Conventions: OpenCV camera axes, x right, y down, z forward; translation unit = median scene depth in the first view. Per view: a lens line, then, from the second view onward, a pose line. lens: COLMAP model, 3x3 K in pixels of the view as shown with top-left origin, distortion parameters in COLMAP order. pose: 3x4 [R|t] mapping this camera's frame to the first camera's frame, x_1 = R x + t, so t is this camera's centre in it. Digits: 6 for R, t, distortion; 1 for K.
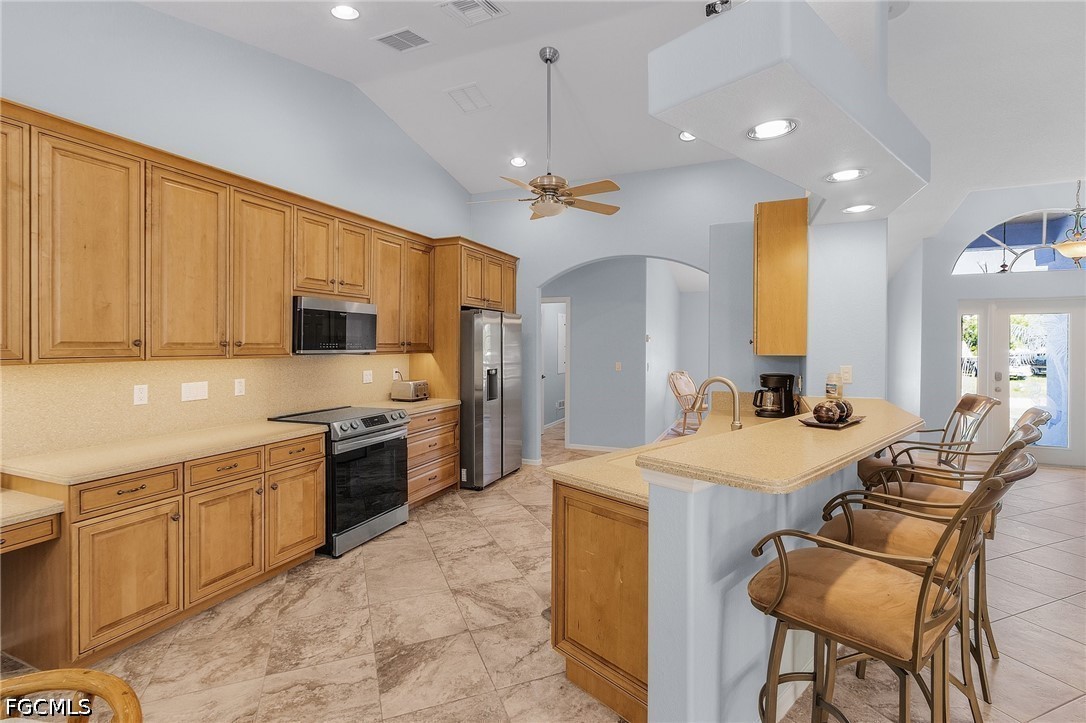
lens RADIAL K [[503.1, 0, 546.8], [0, 503.1, 339.7], [0, 0, 1]] dist [0.000553, -0.002085]
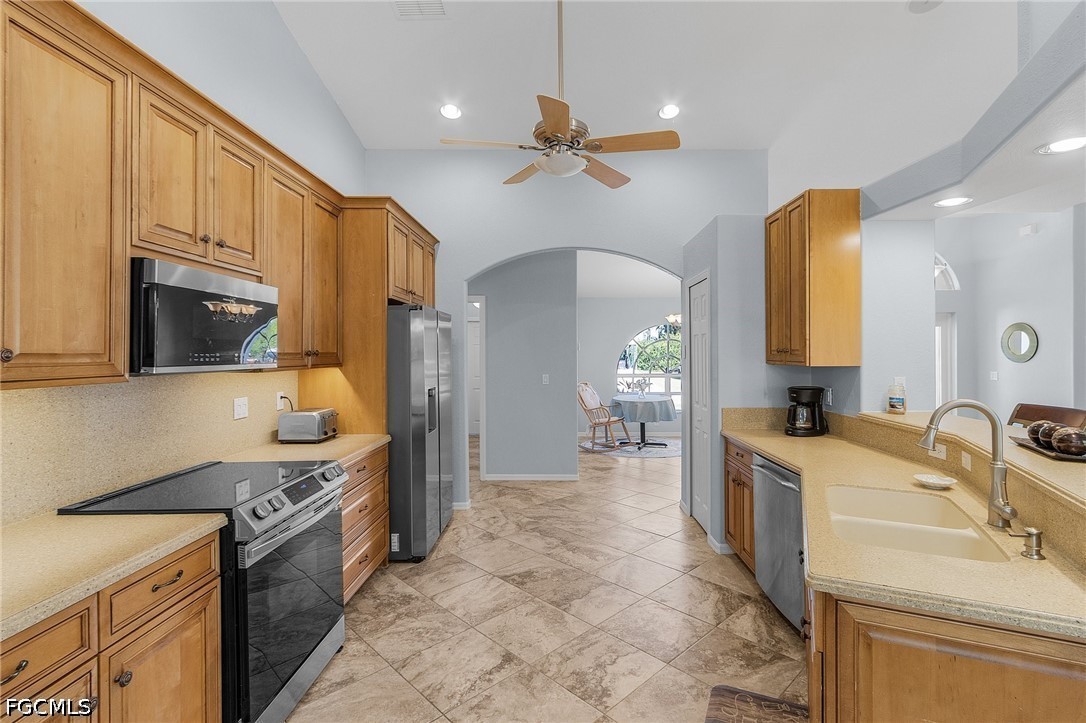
lens RADIAL K [[503.1, 0, 568.0], [0, 503.1, 350.4], [0, 0, 1]] dist [0.000553, -0.002085]
pose [[0.920188, 0.000132, 0.391477, -0.275677], [-0.001737, 0.999991, 0.003746, 0.001511], [-0.391474, -0.004127, 0.920180, 0.344889]]
